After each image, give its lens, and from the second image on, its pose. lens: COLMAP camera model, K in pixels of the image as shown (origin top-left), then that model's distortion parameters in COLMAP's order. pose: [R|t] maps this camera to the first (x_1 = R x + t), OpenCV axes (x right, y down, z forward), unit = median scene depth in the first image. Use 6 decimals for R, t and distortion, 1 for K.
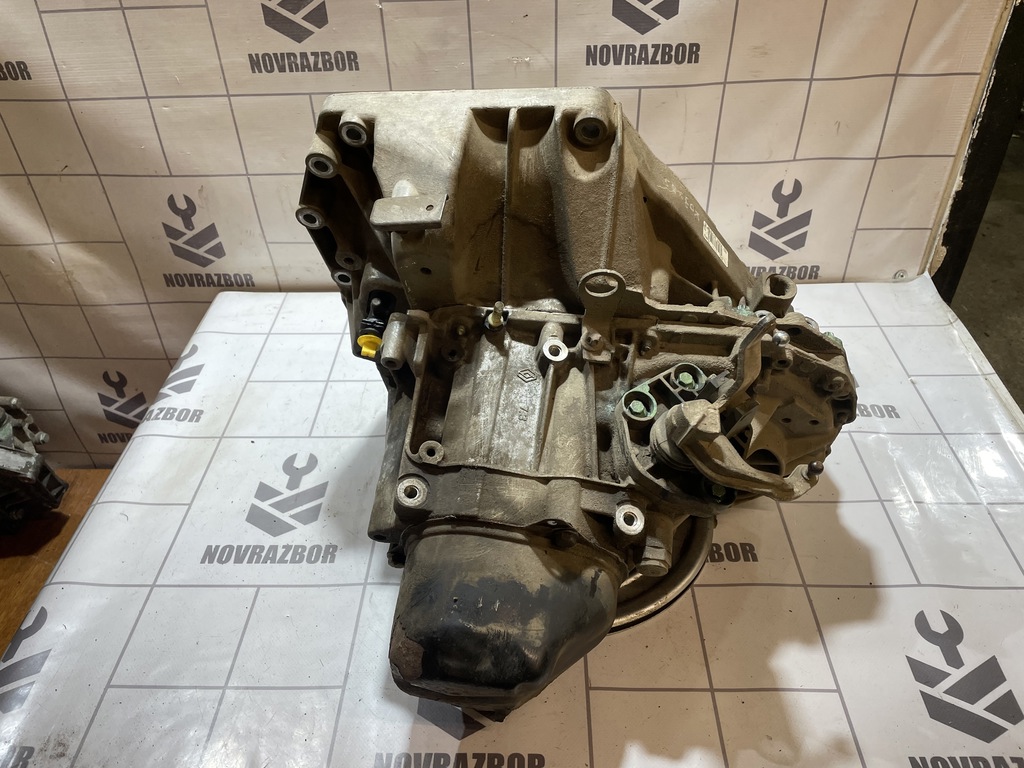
lens RADIAL K [[781.5, 0, 508.6], [0, 781.5, 370.6], [0, 0, 1]] dist [0.077469, -0.103488]
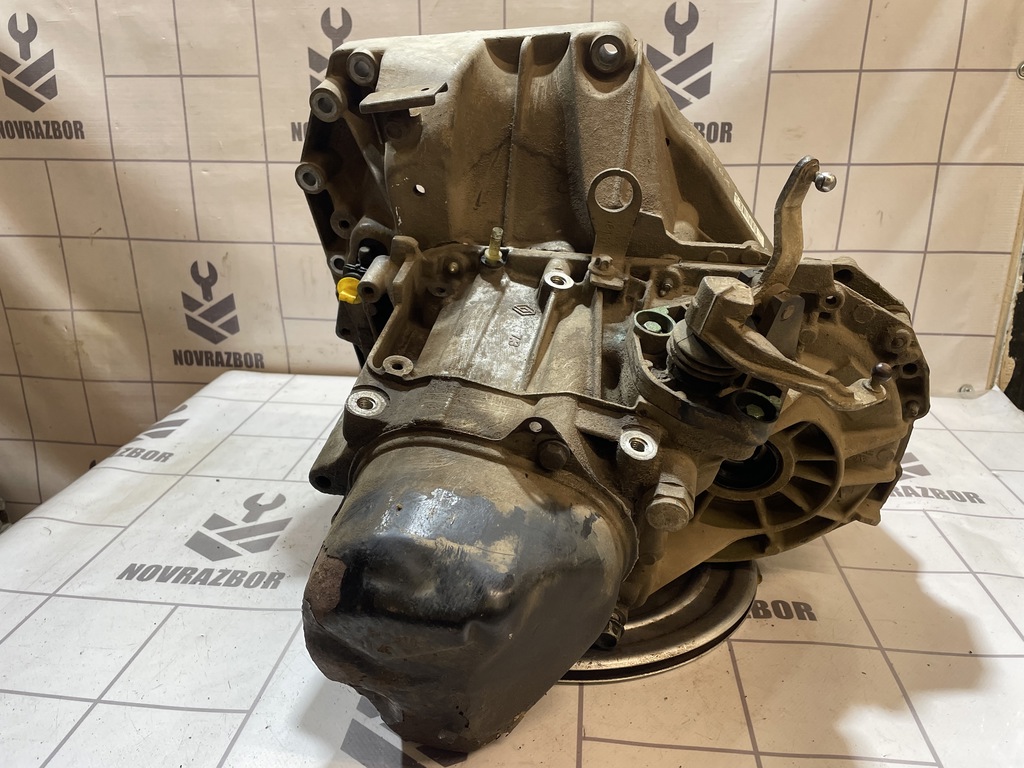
lens RADIAL K [[781.5, 0, 508.6], [0, 781.5, 370.6], [0, 0, 1]] dist [0.077469, -0.103488]
pose [[0.996019, 0.058962, -0.066853, 0.048009], [-0.077772, 0.941296, -0.328502, 0.247492], [0.043559, 0.332394, 0.942134, 0.158369]]
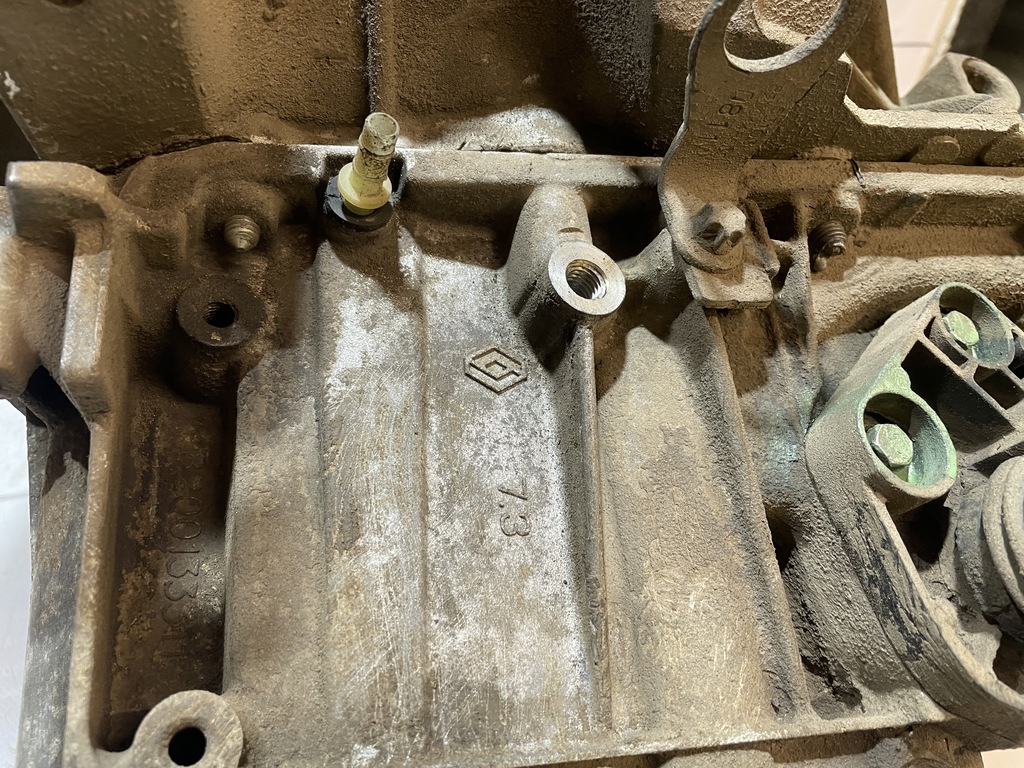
lens RADIAL K [[787.4, 0, 509.2], [0, 787.4, 374.3], [0, 0, 1]] dist [0.081384, -0.113003]
pose [[0.954396, -0.117487, 0.274454, -0.039174], [0.081748, 0.987018, 0.138245, -0.023747], [-0.287133, -0.109505, 0.951611, 0.504211]]
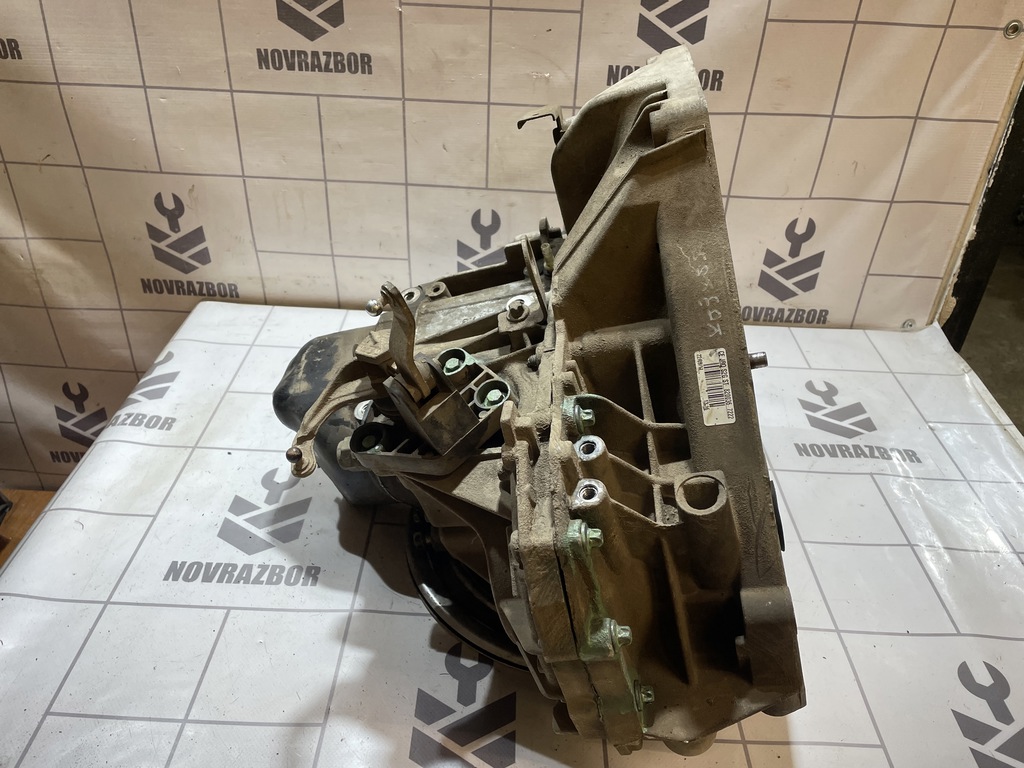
lens RADIAL K [[781.5, 0, 508.6], [0, 781.5, 370.6], [0, 0, 1]] dist [0.077469, -0.103488]
pose [[0.997334, 0.056320, 0.046390, -0.052544], [-0.052126, 0.994834, -0.087115, 0.060153], [-0.051057, 0.084464, 0.995118, 0.071267]]
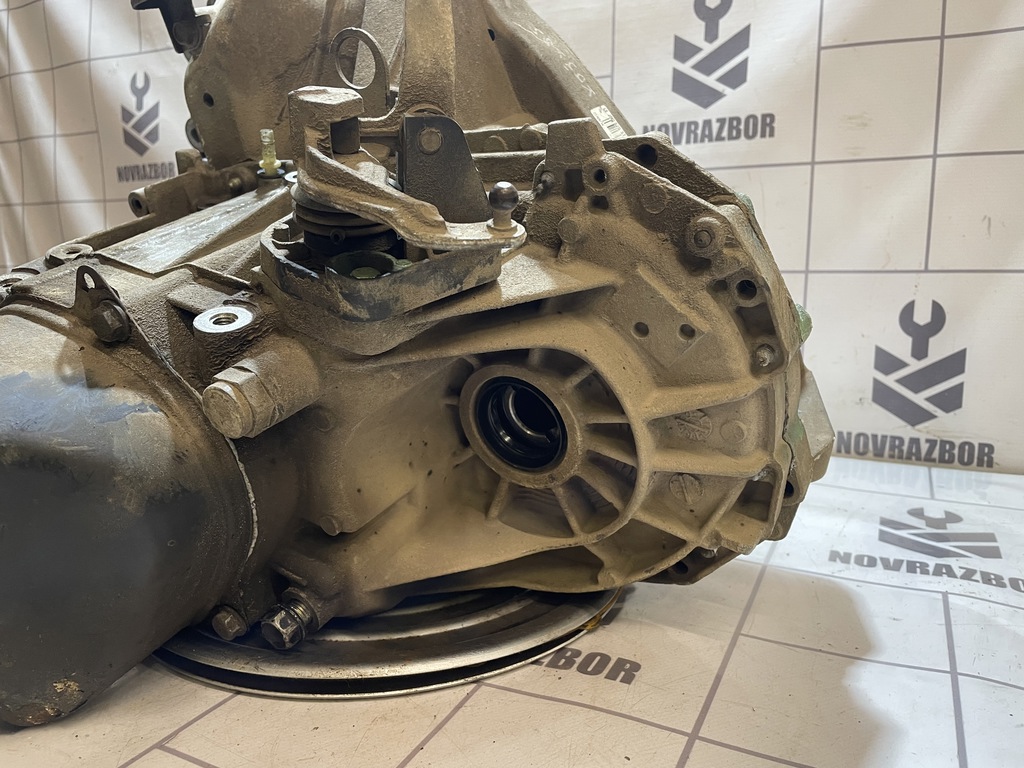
lens RADIAL K [[787.3, 0, 503.7], [0, 787.3, 373.0], [0, 0, 1]] dist [0.079649, -0.116838]
pose [[0.908381, 0.091695, -0.407965, 0.369865], [-0.277895, 0.861405, -0.425153, 0.263934], [0.312439, 0.499573, 0.807966, 0.401471]]
